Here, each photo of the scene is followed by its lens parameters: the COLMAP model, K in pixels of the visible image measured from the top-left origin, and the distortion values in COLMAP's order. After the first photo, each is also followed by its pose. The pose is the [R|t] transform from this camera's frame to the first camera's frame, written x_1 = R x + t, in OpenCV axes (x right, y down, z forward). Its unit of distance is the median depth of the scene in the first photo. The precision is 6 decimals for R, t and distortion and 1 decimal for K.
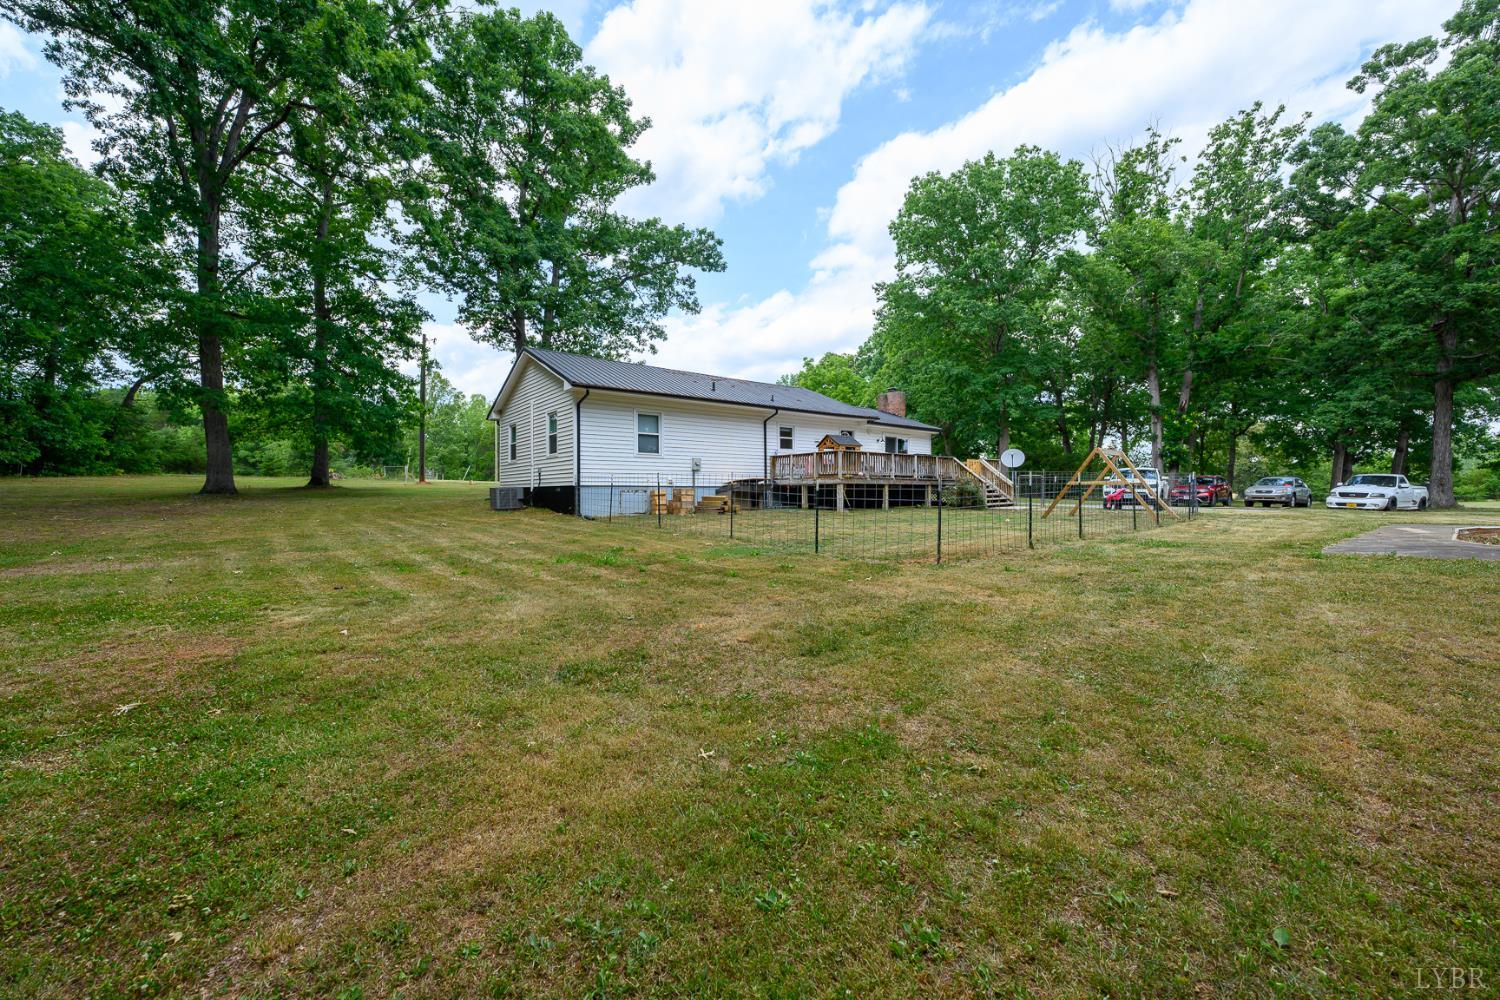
lens RADIAL K [[591.9, 0, 749.5], [0, 591.9, 506.6], [0, 0, 1]] dist [-0.003472, 0.000093]
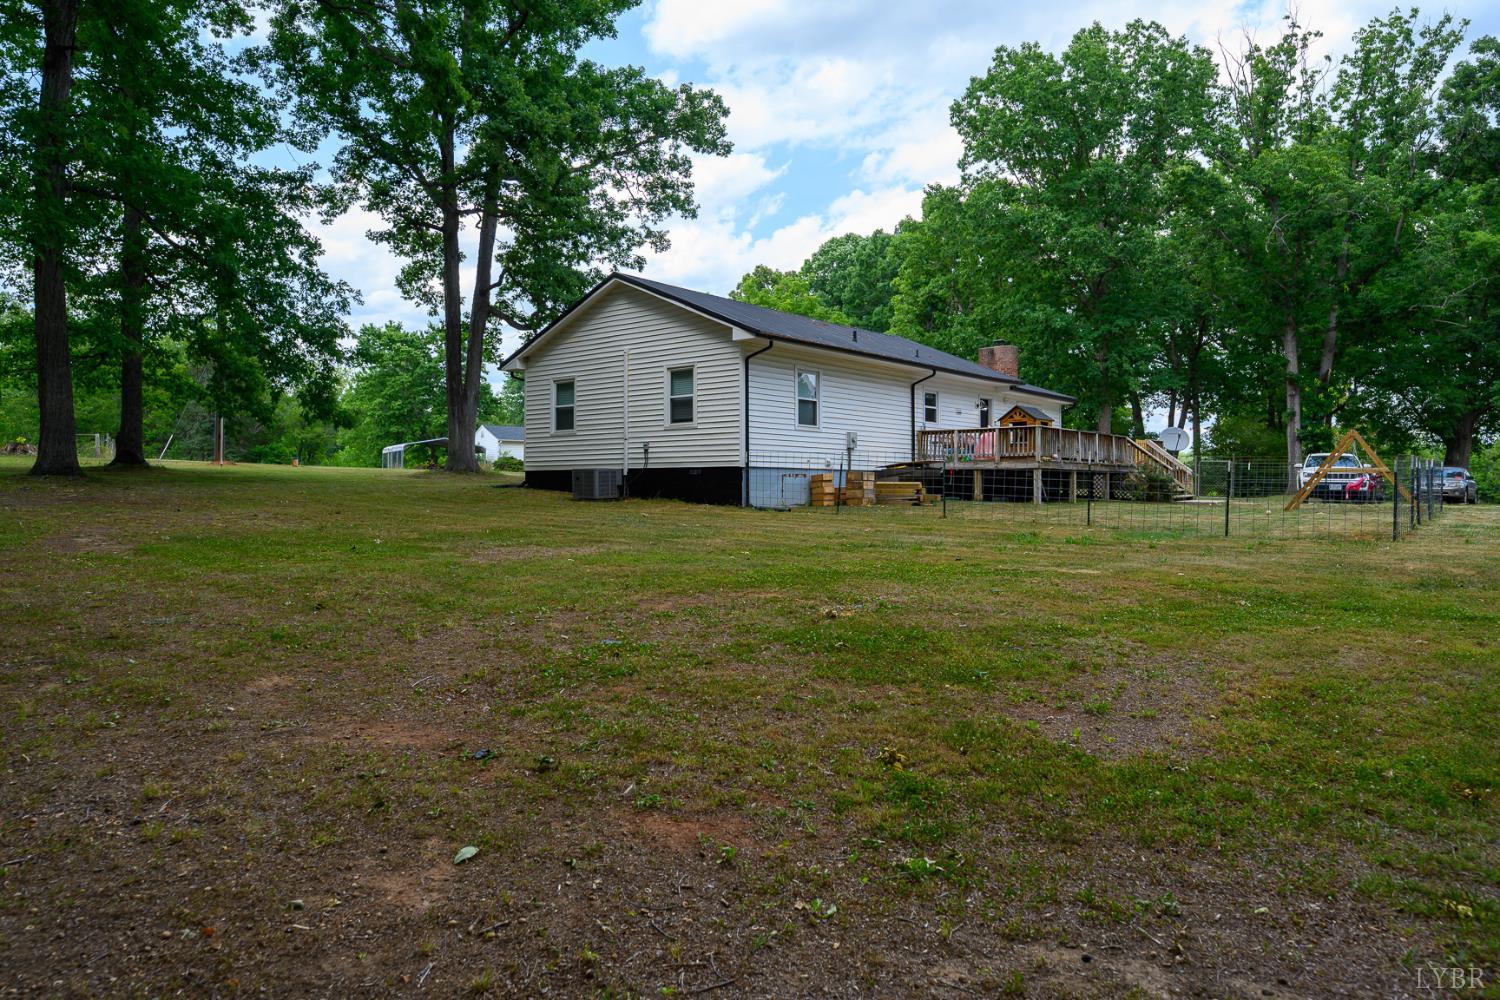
lens RADIAL K [[1003.3, 0, 749.1], [0, 1003.3, 496.5], [0, 0, 1]] dist [-0.001529, 0.001295]
pose [[0.977977, 0.004655, 0.208663, -0.314583], [-0.001184, 0.999859, -0.016755, 0.013634], [-0.208711, 0.016139, 0.977844, -0.141607]]
